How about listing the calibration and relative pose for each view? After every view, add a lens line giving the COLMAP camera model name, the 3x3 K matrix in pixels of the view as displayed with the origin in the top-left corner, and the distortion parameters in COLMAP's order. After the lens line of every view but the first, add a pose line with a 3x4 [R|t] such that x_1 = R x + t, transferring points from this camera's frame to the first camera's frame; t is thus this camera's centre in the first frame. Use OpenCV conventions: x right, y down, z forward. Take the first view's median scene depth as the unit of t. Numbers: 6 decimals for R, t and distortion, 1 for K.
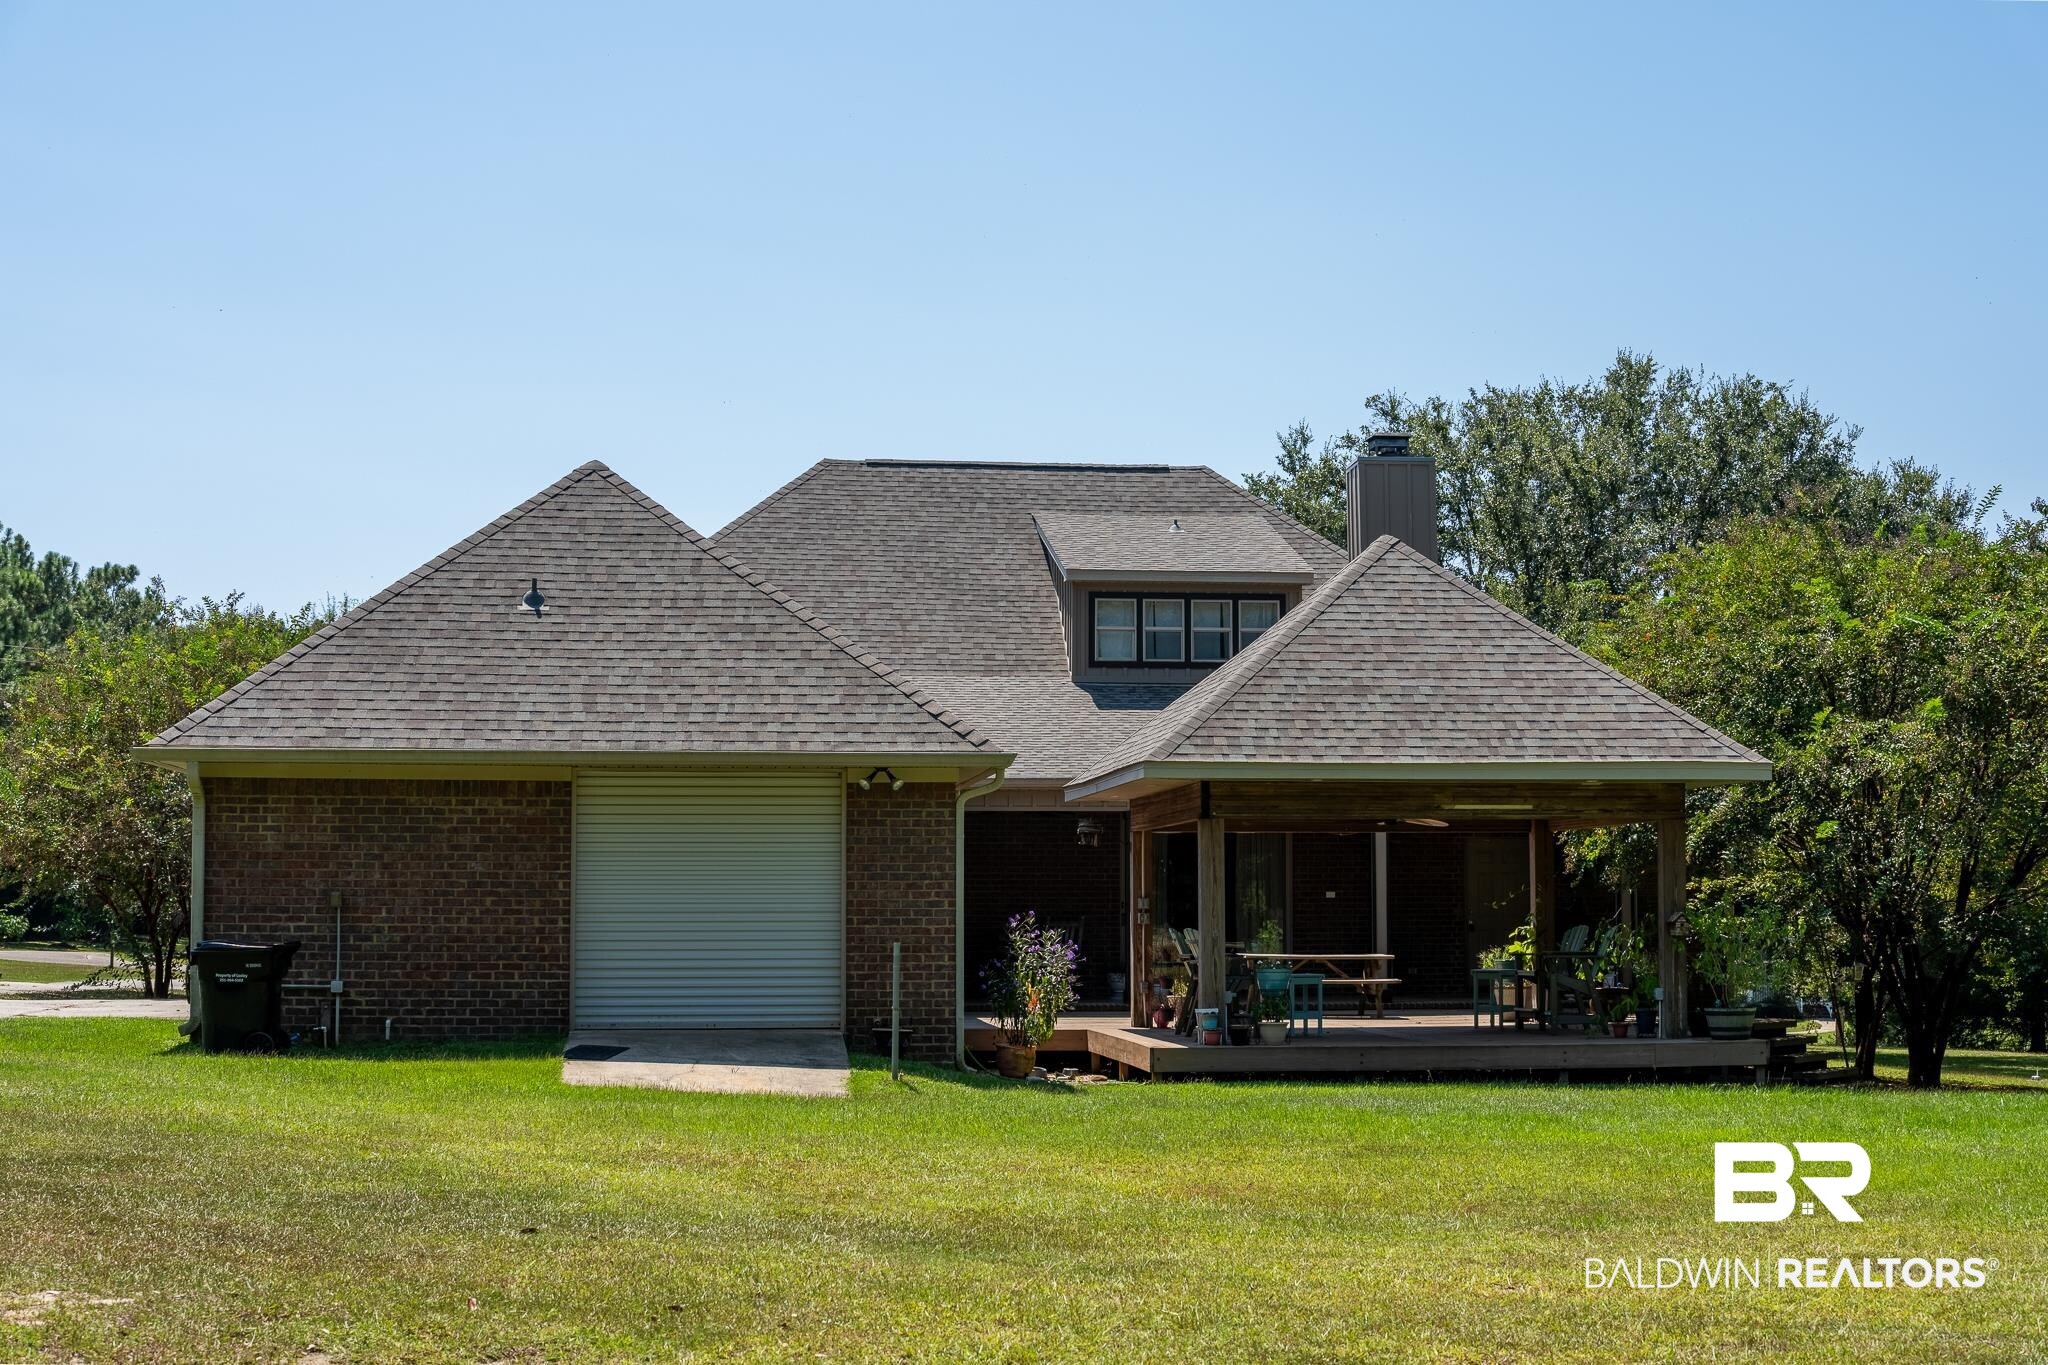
lens RADIAL K [[3030.1, 0, 1024.0], [0, 3030.1, 682.5], [0, 0, 1]] dist [-0.028531, -0.002333]
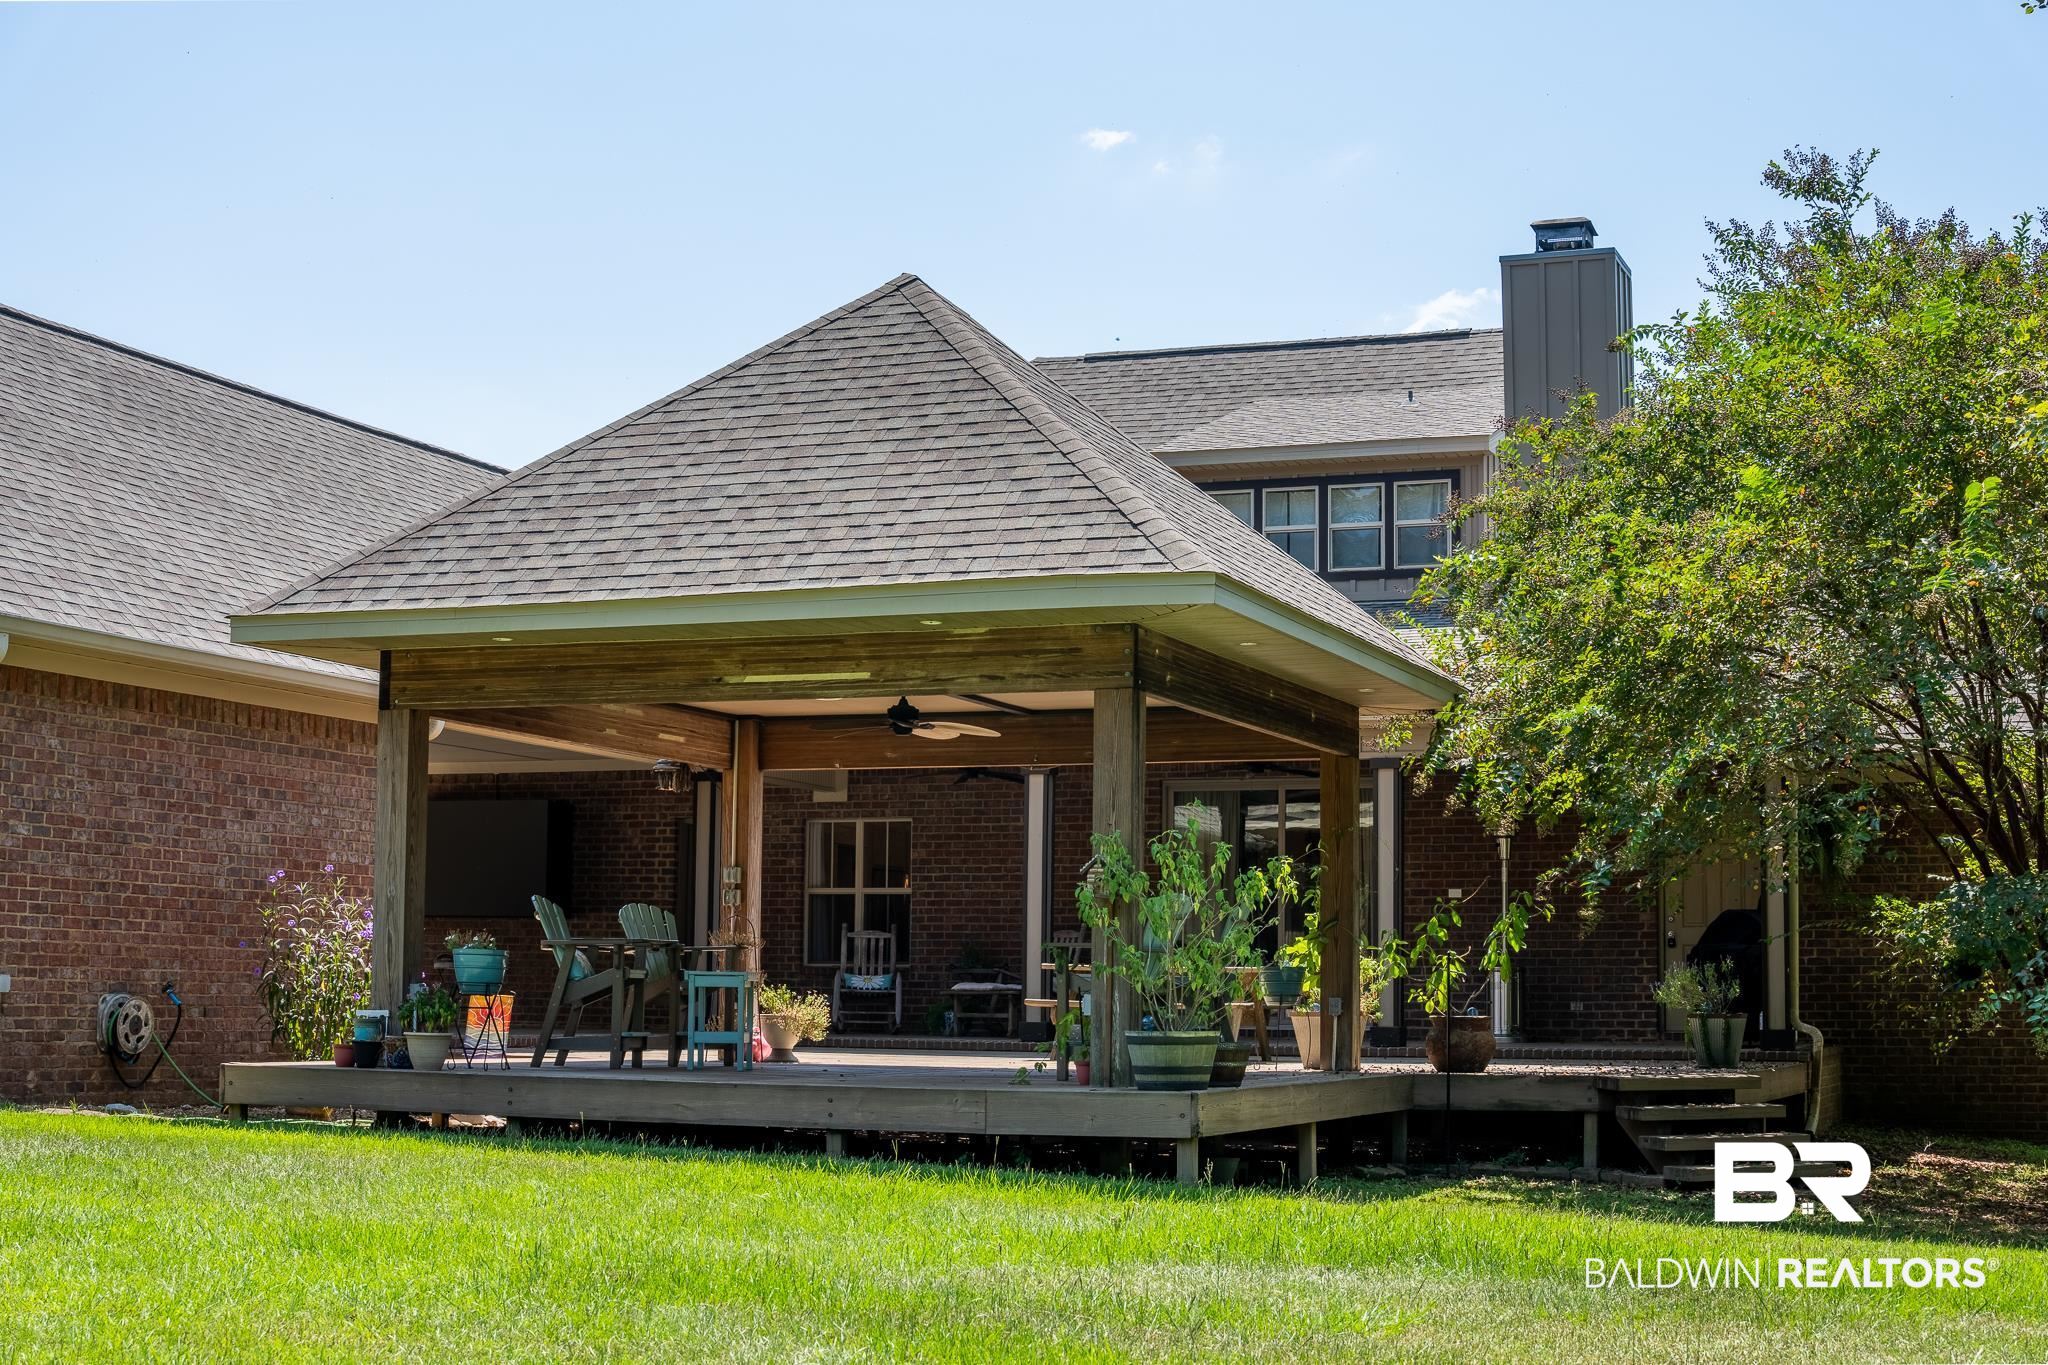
lens RADIAL K [[2910.8, 0, 1024.0], [0, 2910.8, 682.5], [0, 0, 1]] dist [-0.165082, 0.074915]
pose [[0.878151, -0.038387, -0.476841, 0.456365], [0.021562, 0.998938, -0.040709, 0.065520], [0.477898, 0.025467, 0.878046, 0.528332]]
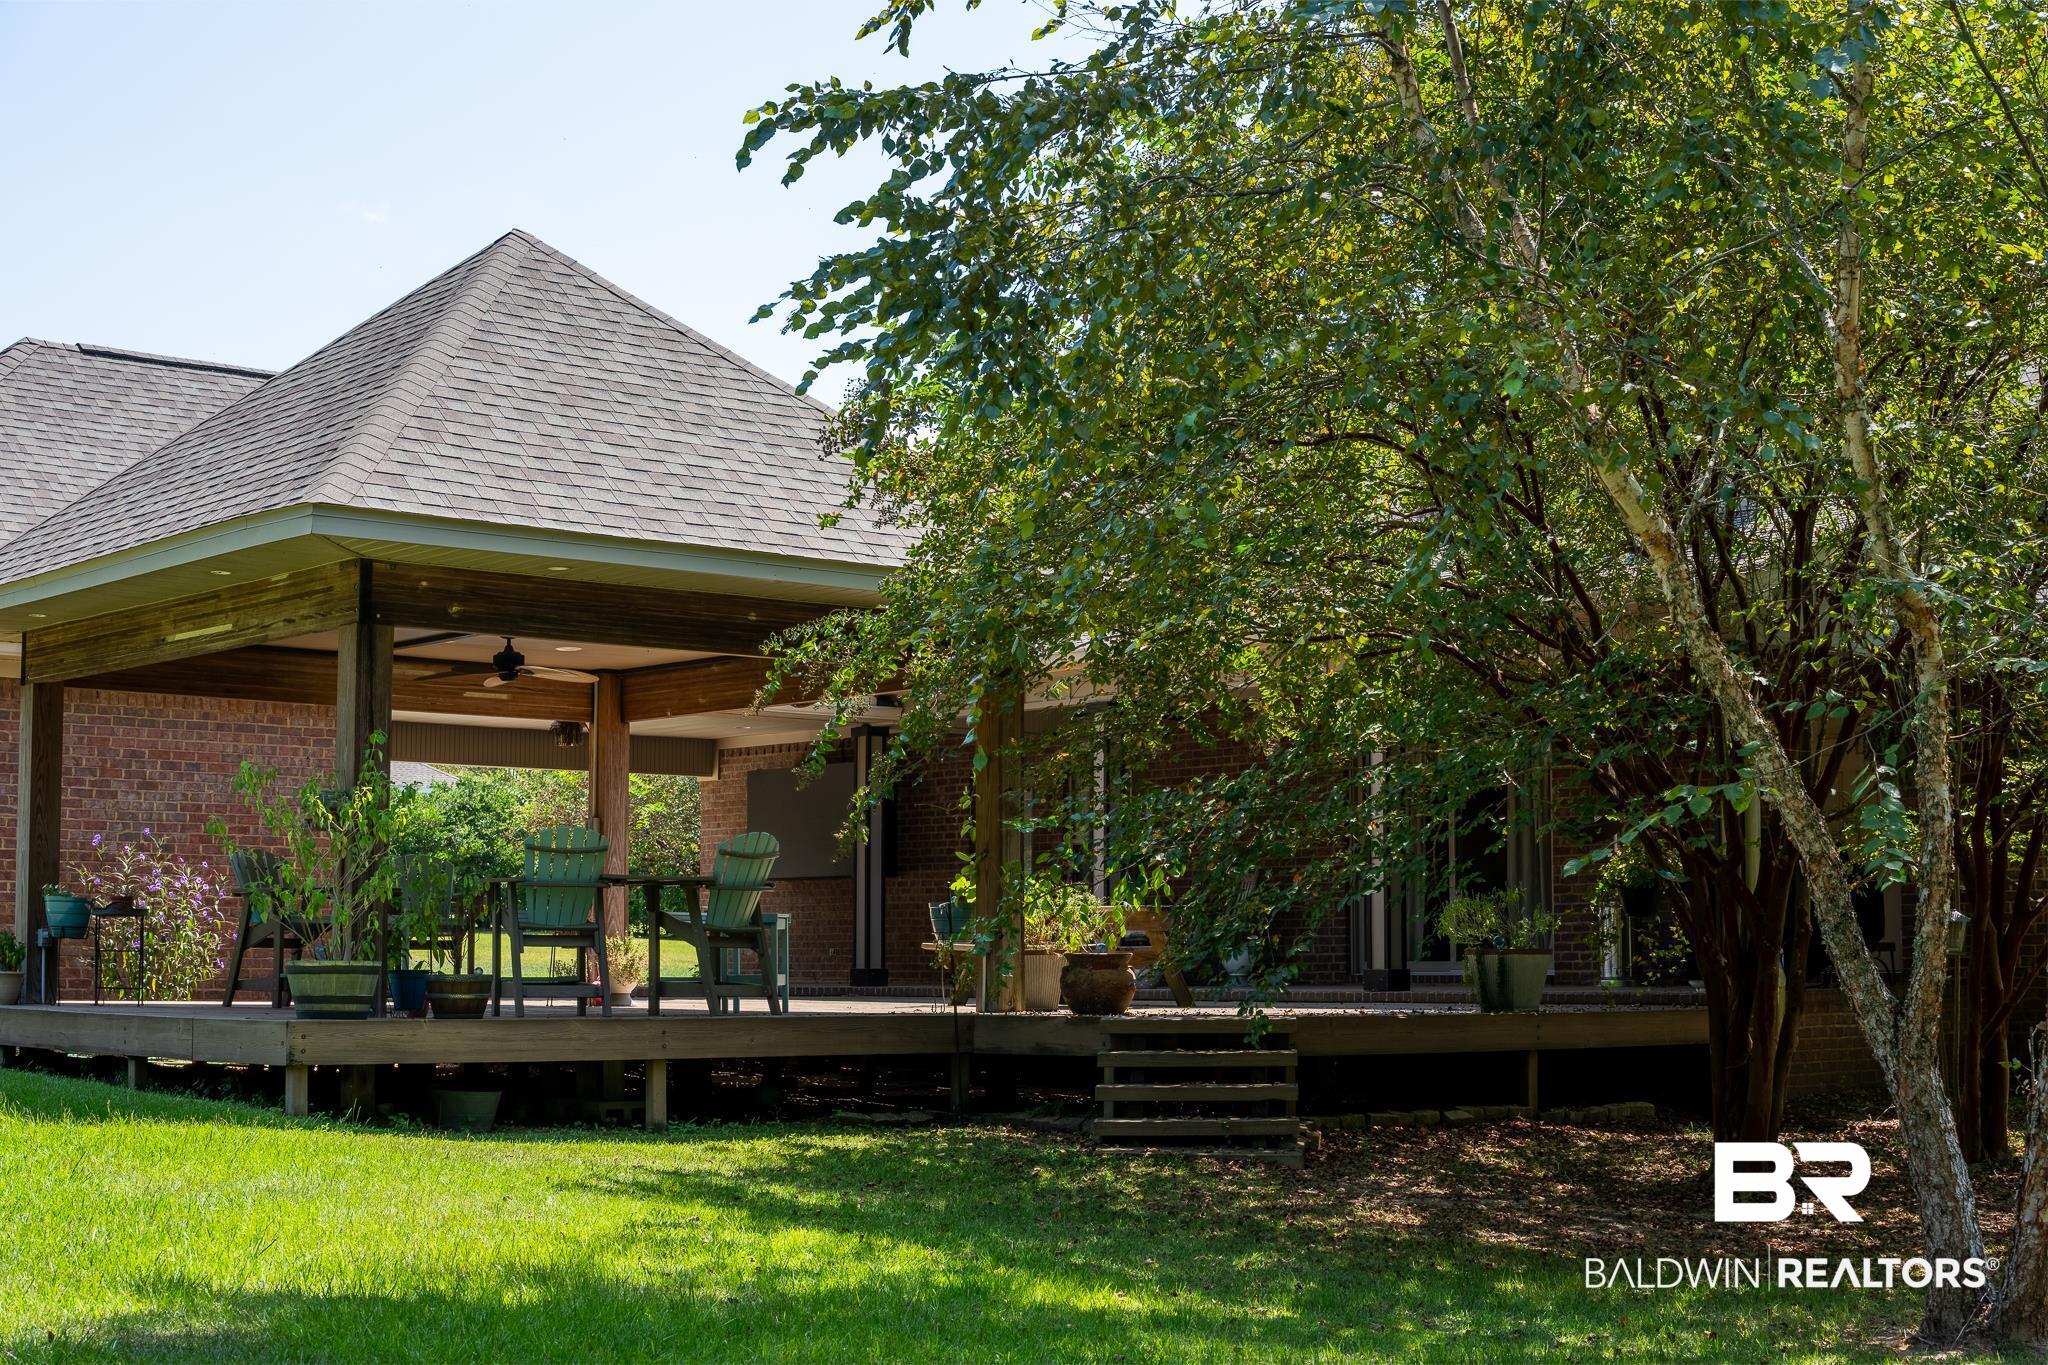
lens RADIAL K [[3030.1, 0, 1024.0], [0, 3030.1, 682.5], [0, 0, 1]] dist [-0.028531, -0.002333]
pose [[0.451816, -0.078162, -0.888680, 0.761781], [0.059860, 0.996566, -0.057218, 0.095013], [0.890100, -0.027345, 0.454944, 0.853412]]
